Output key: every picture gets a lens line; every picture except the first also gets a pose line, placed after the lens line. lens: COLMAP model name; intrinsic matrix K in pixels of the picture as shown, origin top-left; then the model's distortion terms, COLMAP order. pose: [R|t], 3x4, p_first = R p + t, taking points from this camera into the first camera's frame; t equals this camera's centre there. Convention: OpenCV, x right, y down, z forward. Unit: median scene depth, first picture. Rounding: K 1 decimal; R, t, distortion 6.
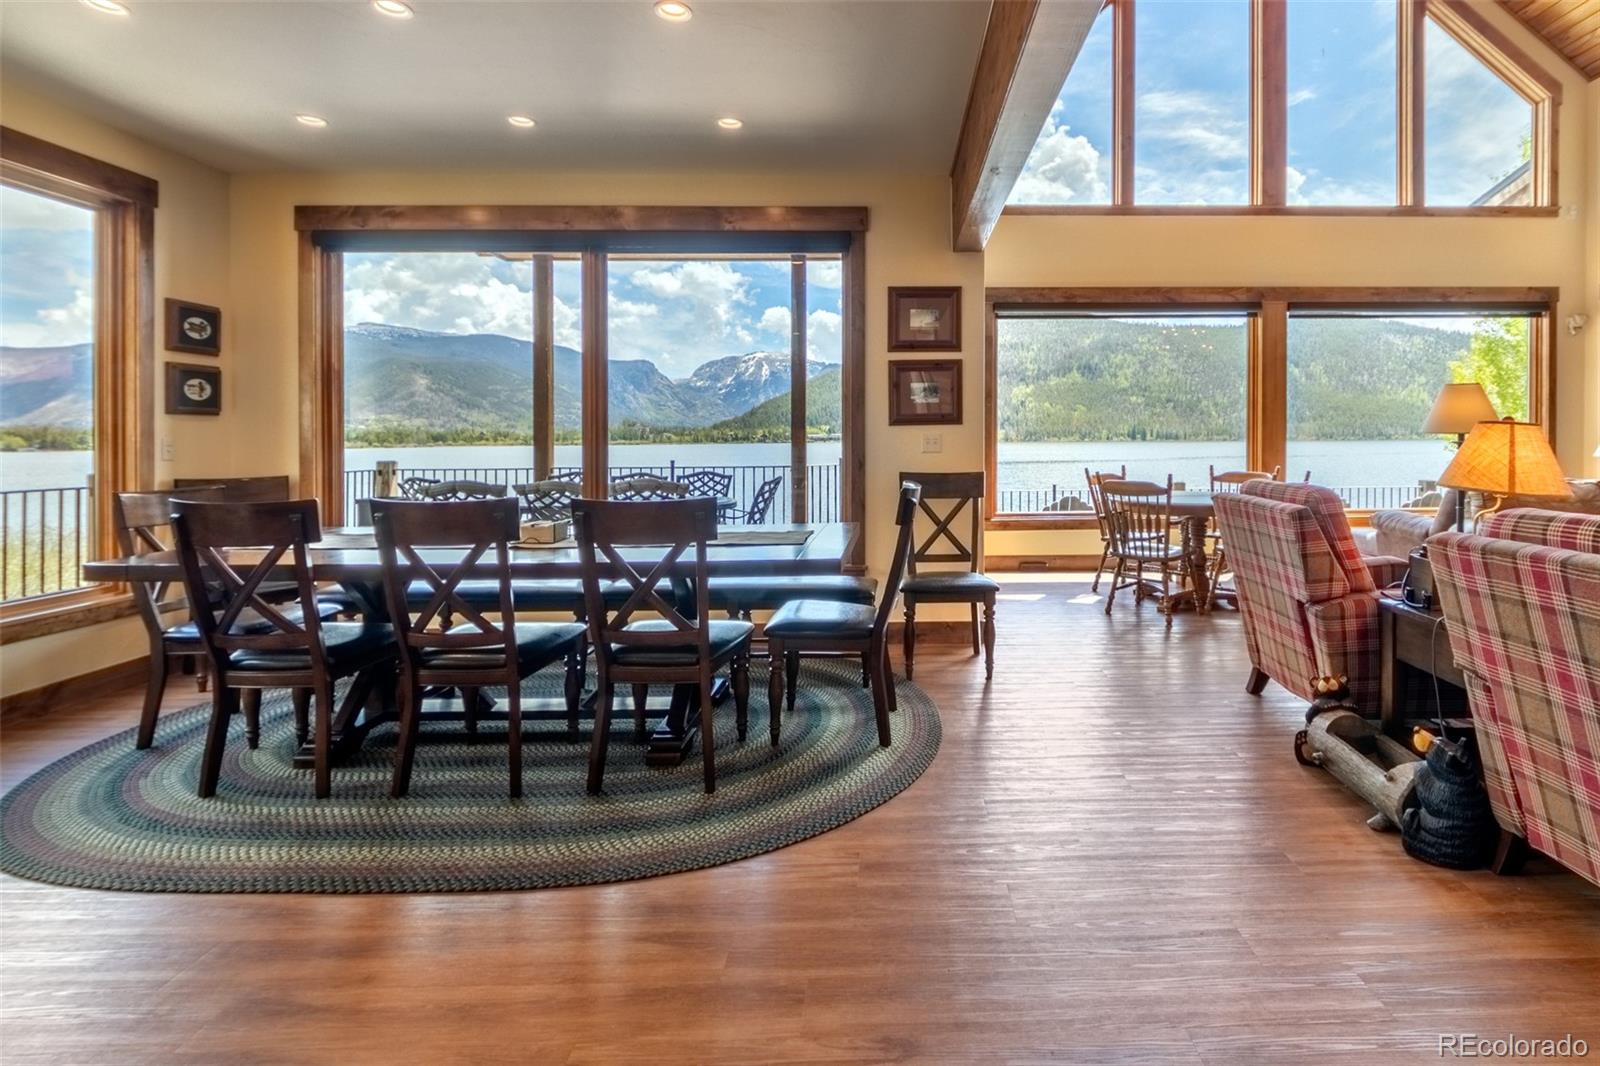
lens RADIAL K [[796.0, 0, 904.6], [0, 796.0, 465.0], [0, 0, 1]] dist [-0.001418, -0.001344]
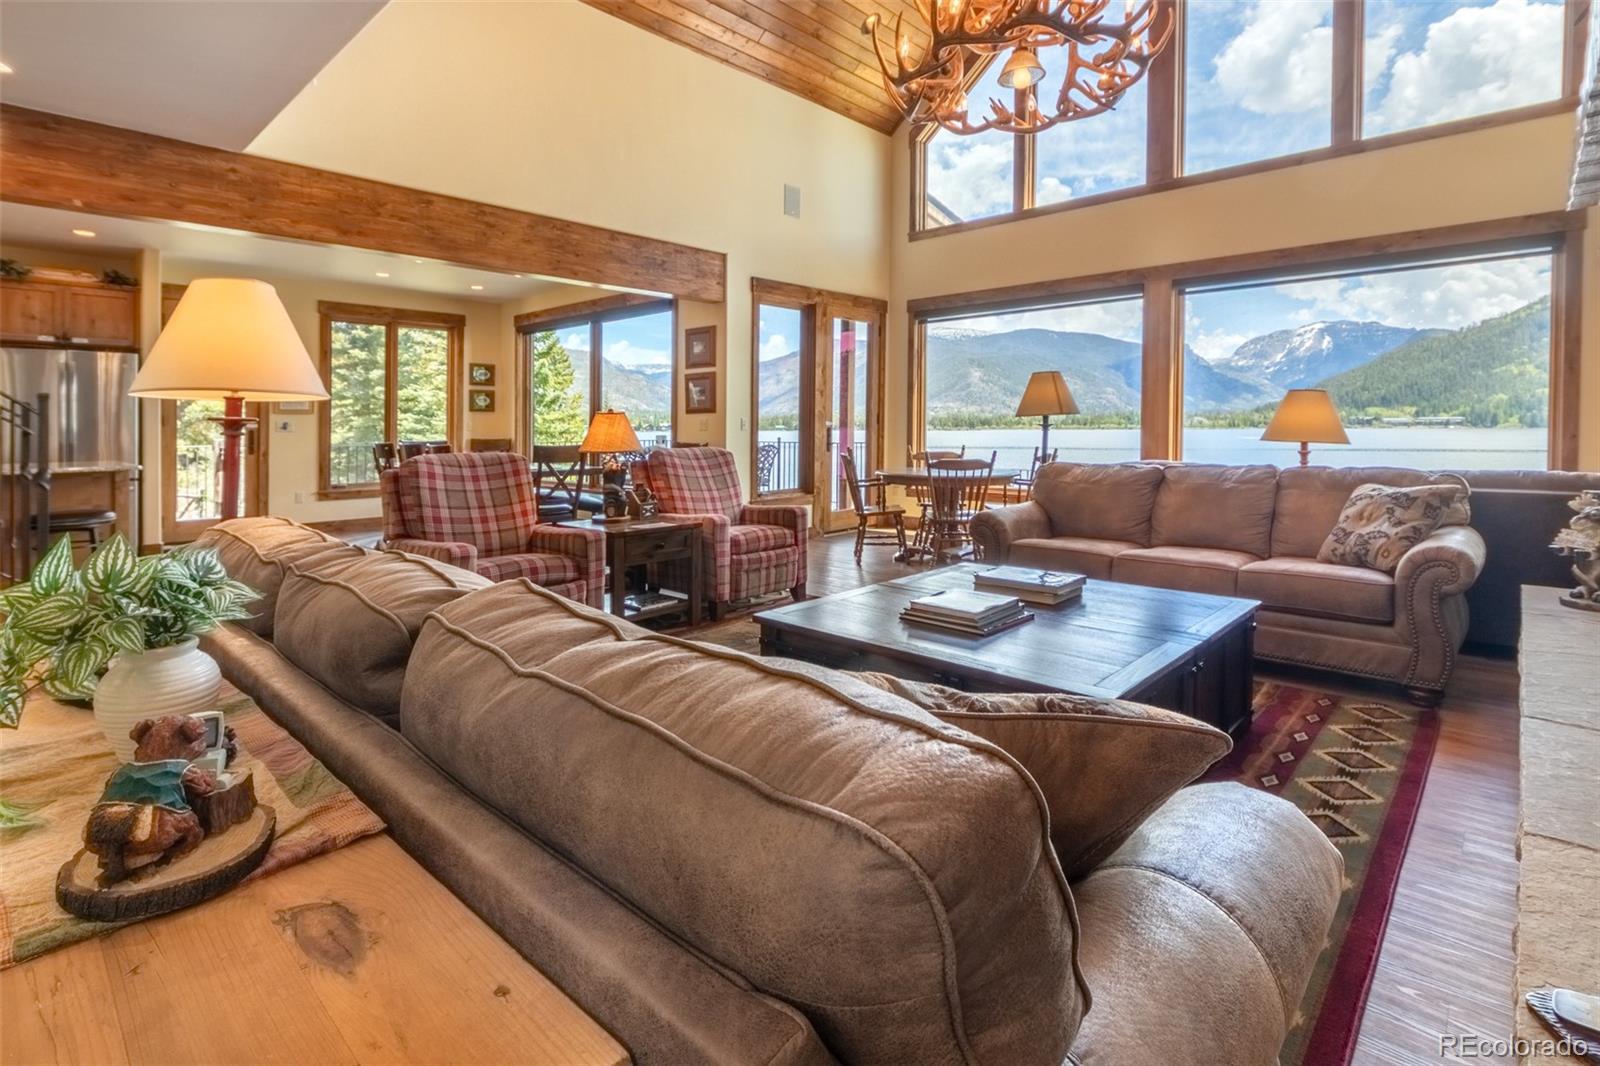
lens RADIAL K [[787.1, 0, 791.7], [0, 787.1, 446.0], [0, 0, 1]] dist [-0.001963, -0.001933]
pose [[0.699355, 0.021932, -0.714438, 0.841032], [-0.024742, 0.999673, 0.006468, -0.000589], [0.714346, 0.013153, 0.699669, 0.020441]]
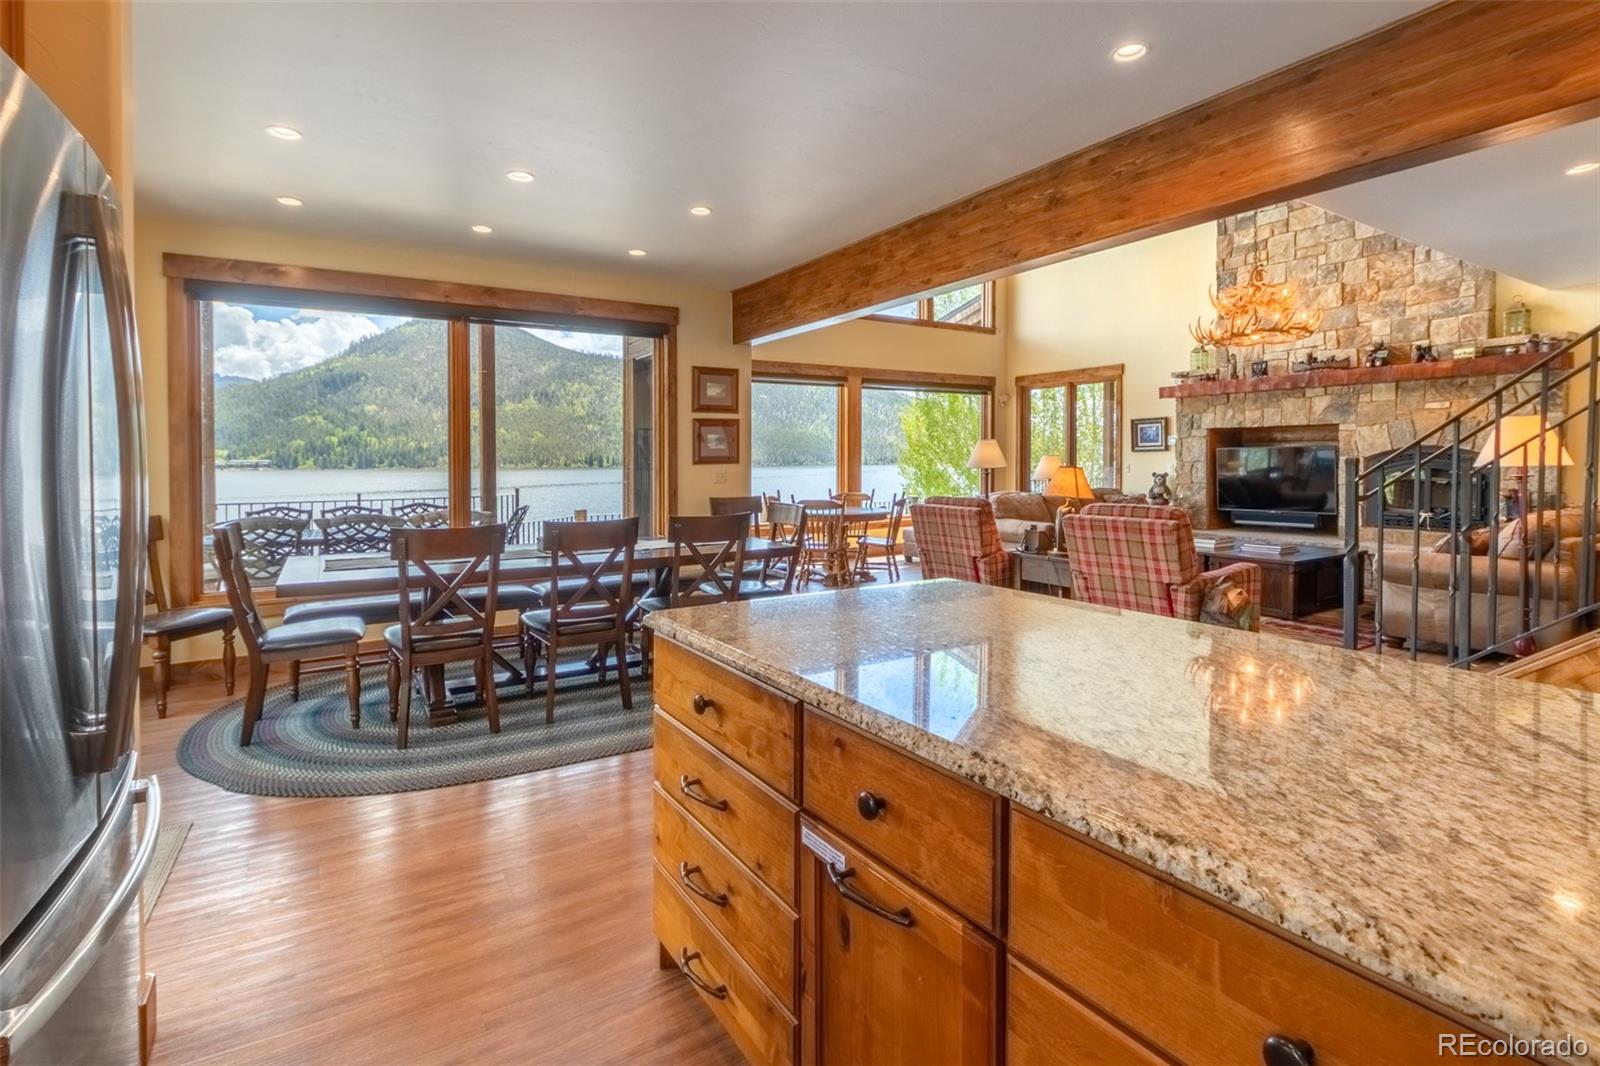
lens RADIAL K [[783.3, 0, 782.8], [0, 783.3, 511.4], [0, 0, 1]] dist [0.000177, -0.001254]
pose [[0.859868, -0.033255, 0.509433, -0.389447], [0.019693, 0.999294, 0.031992, -0.005452], [-0.510137, -0.017477, 0.859916, -0.180018]]
